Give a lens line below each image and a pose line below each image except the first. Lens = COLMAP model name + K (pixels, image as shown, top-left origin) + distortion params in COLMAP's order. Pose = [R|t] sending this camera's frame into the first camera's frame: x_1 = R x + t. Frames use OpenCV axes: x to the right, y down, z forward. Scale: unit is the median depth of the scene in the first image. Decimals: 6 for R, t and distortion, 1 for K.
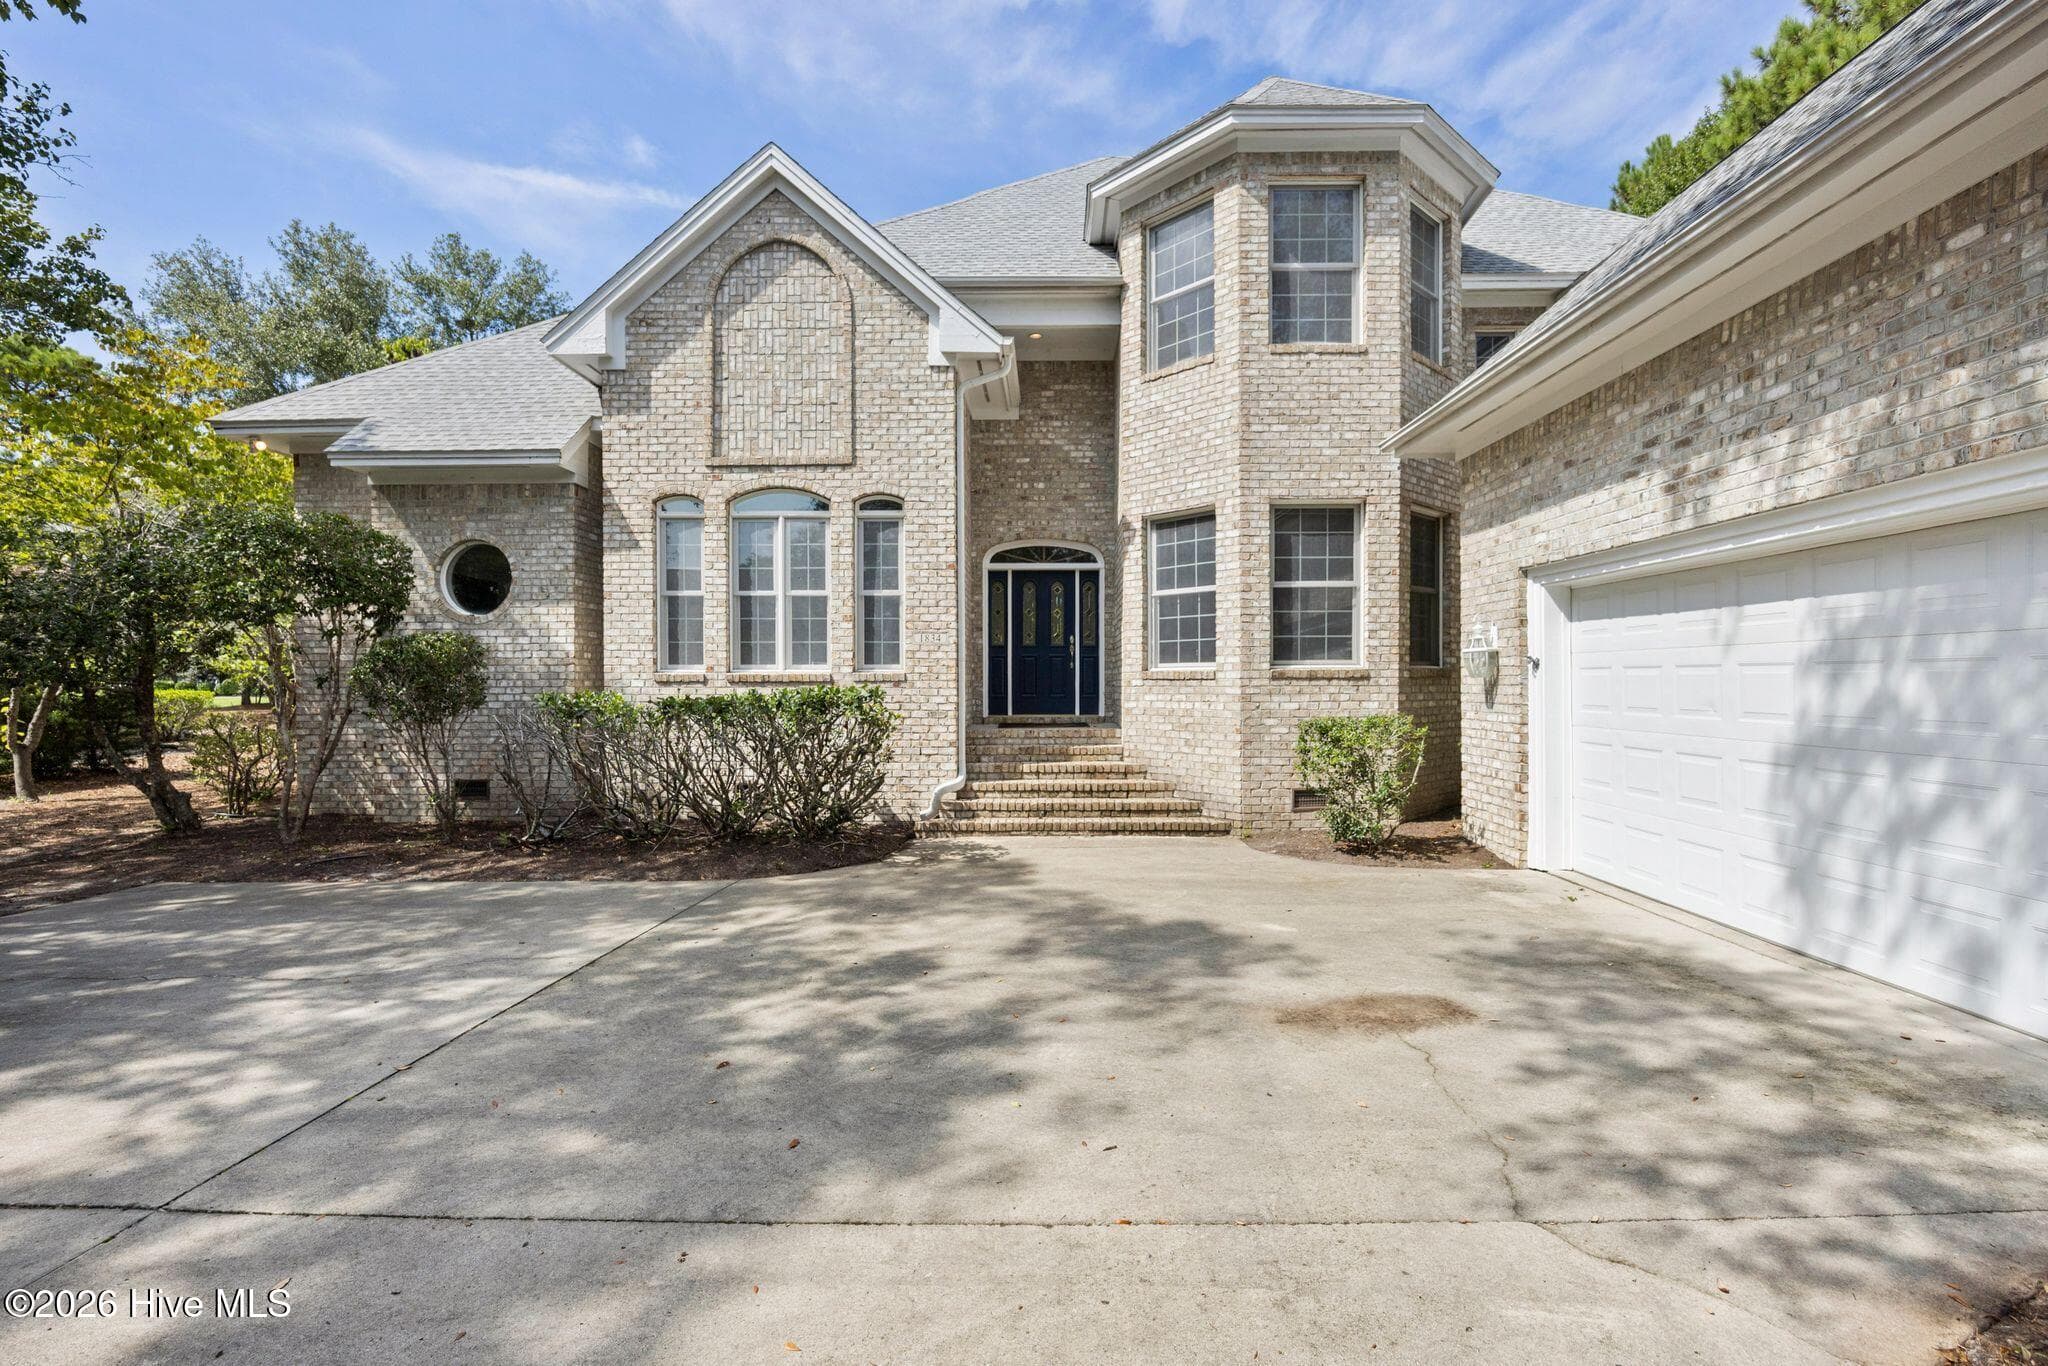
lens RADIAL K [[913.4, 0, 1025.1], [0, 913.4, 681.0], [0, 0, 1]] dist [-0.003289, 0.000276]
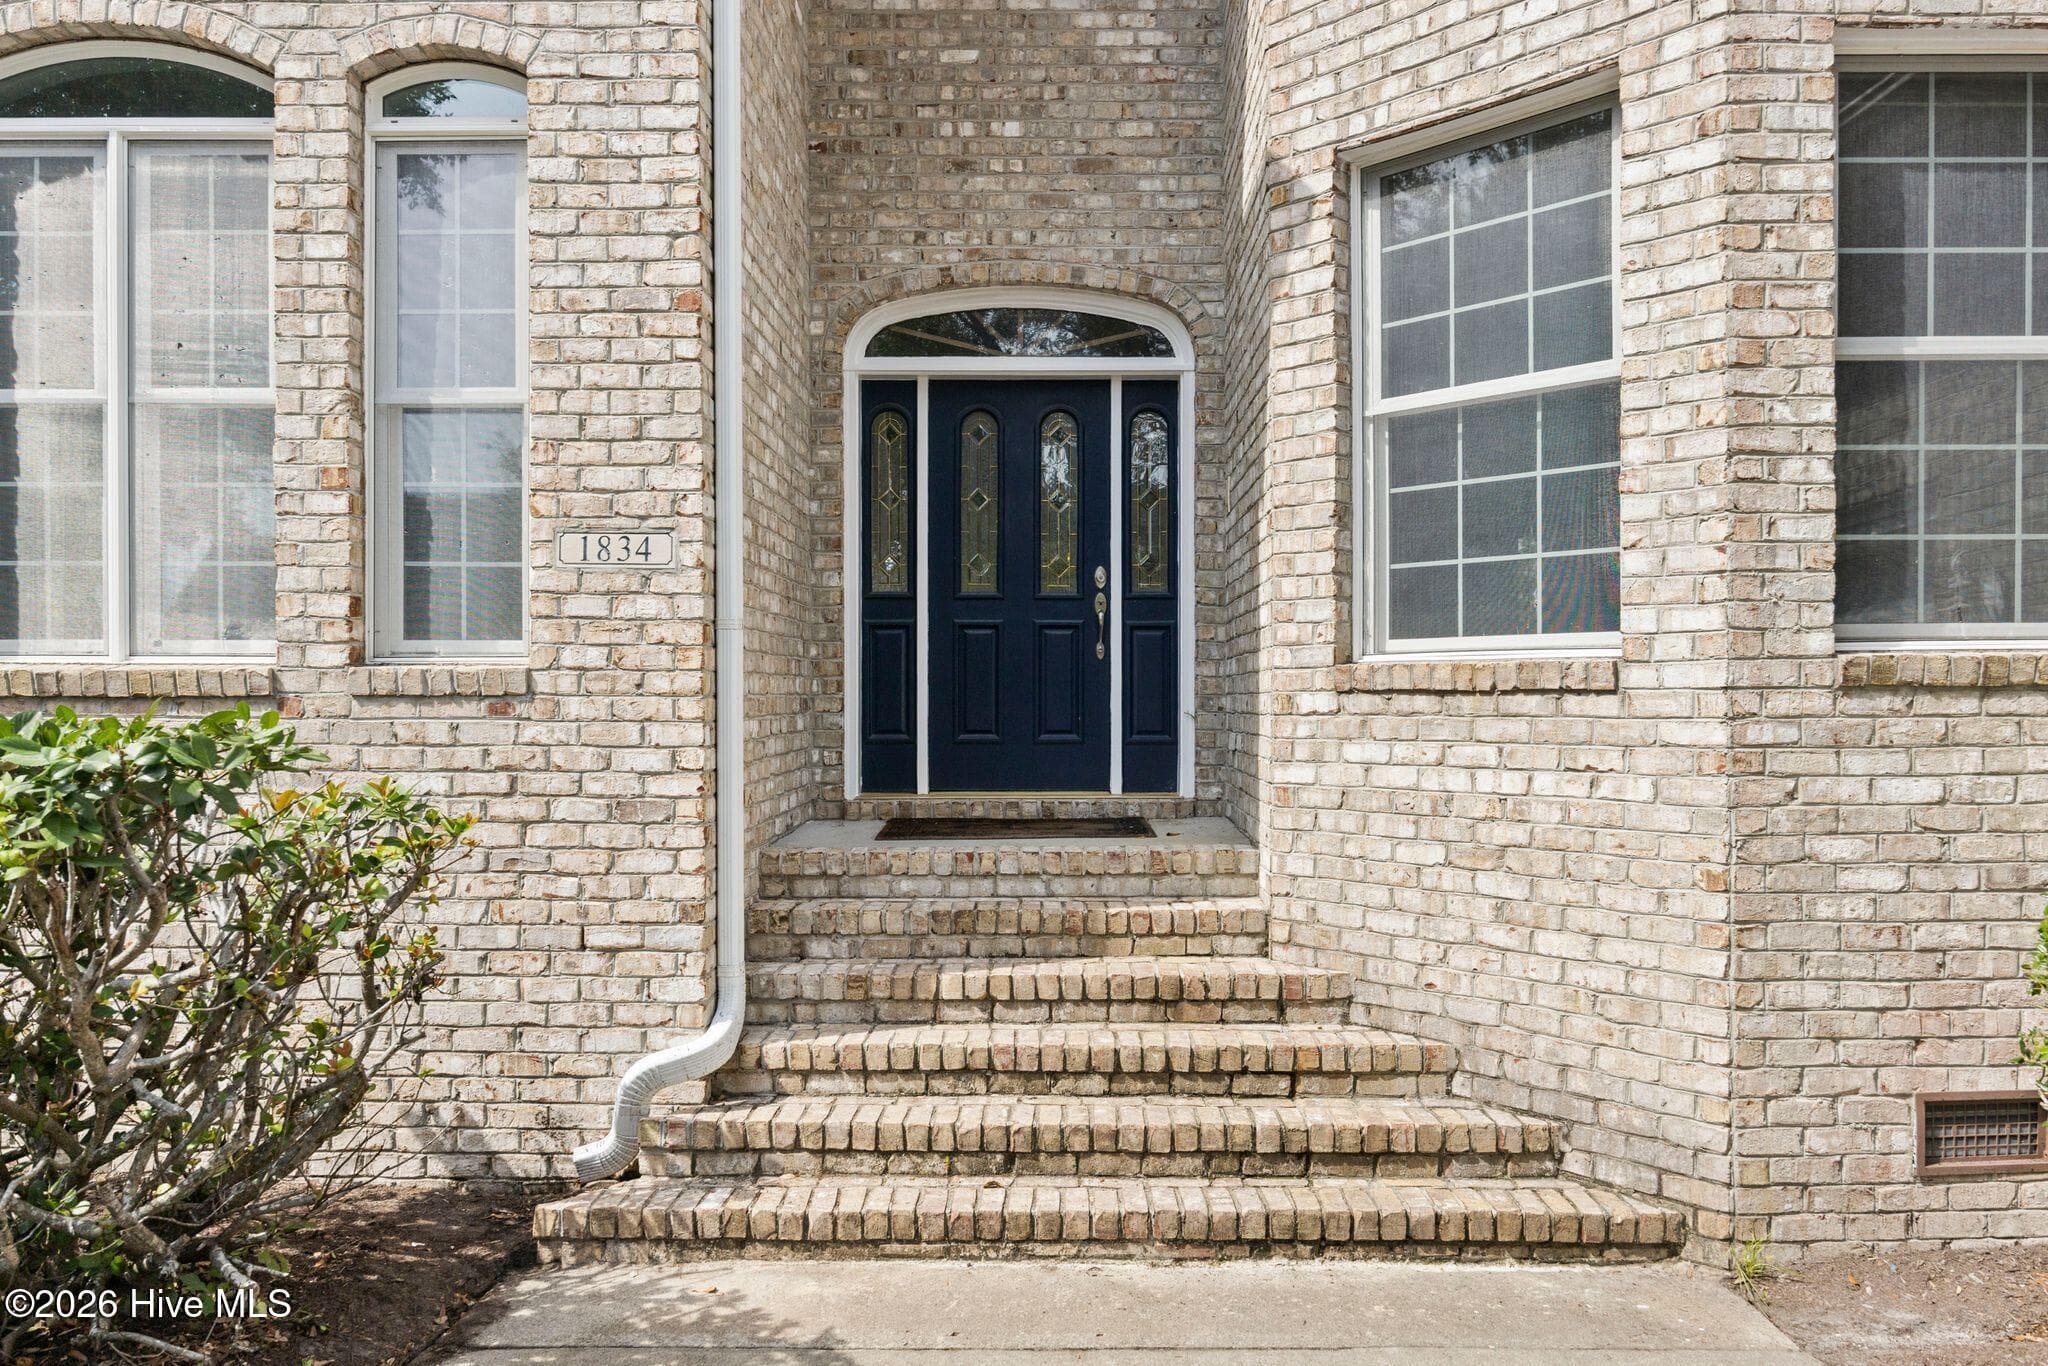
lens RADIAL K [[1522.5, 0, 1024.0], [0, 1522.5, 674.6], [0, 0, 1]] dist [0.023909, -0.000289]
pose [[0.999993, 0.001242, 0.003495, 0.024502], [-0.001195, 0.999910, -0.013388, -0.000435], [-0.003511, 0.013384, 0.999904, 0.515978]]
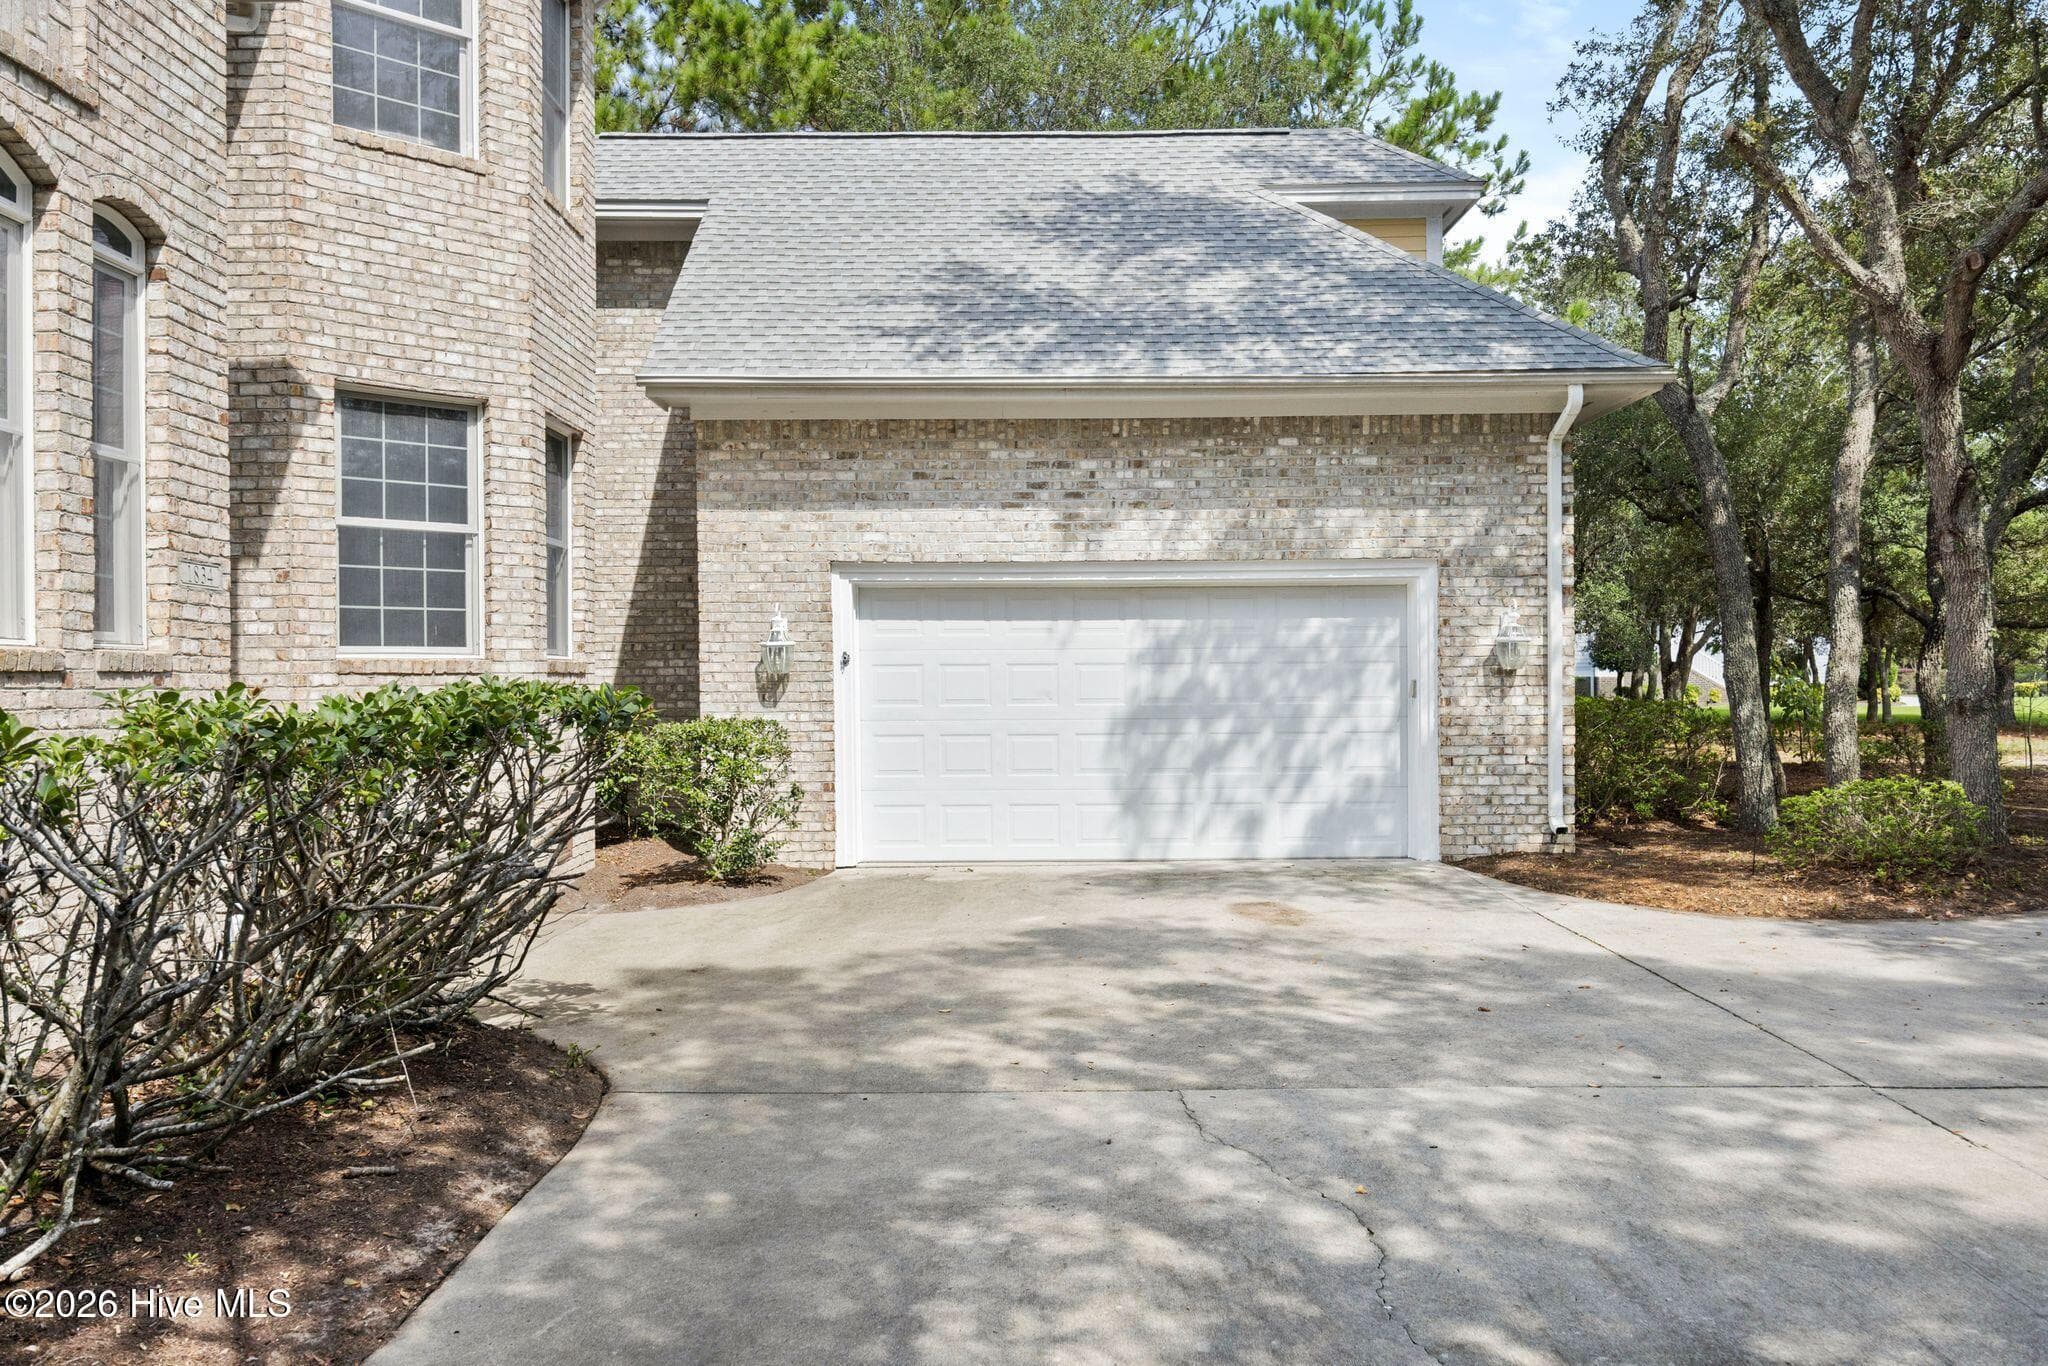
lens RADIAL K [[1559.7, 0, 1013.6], [0, 1559.7, 692.7], [0, 0, 1]] dist [0.048695, 0.001507]
pose [[-0.029203, -0.008371, 0.999538, -0.868461], [0.008876, 0.999923, 0.008633, 0.004789], [-0.999534, 0.009124, -0.029126, 0.642117]]
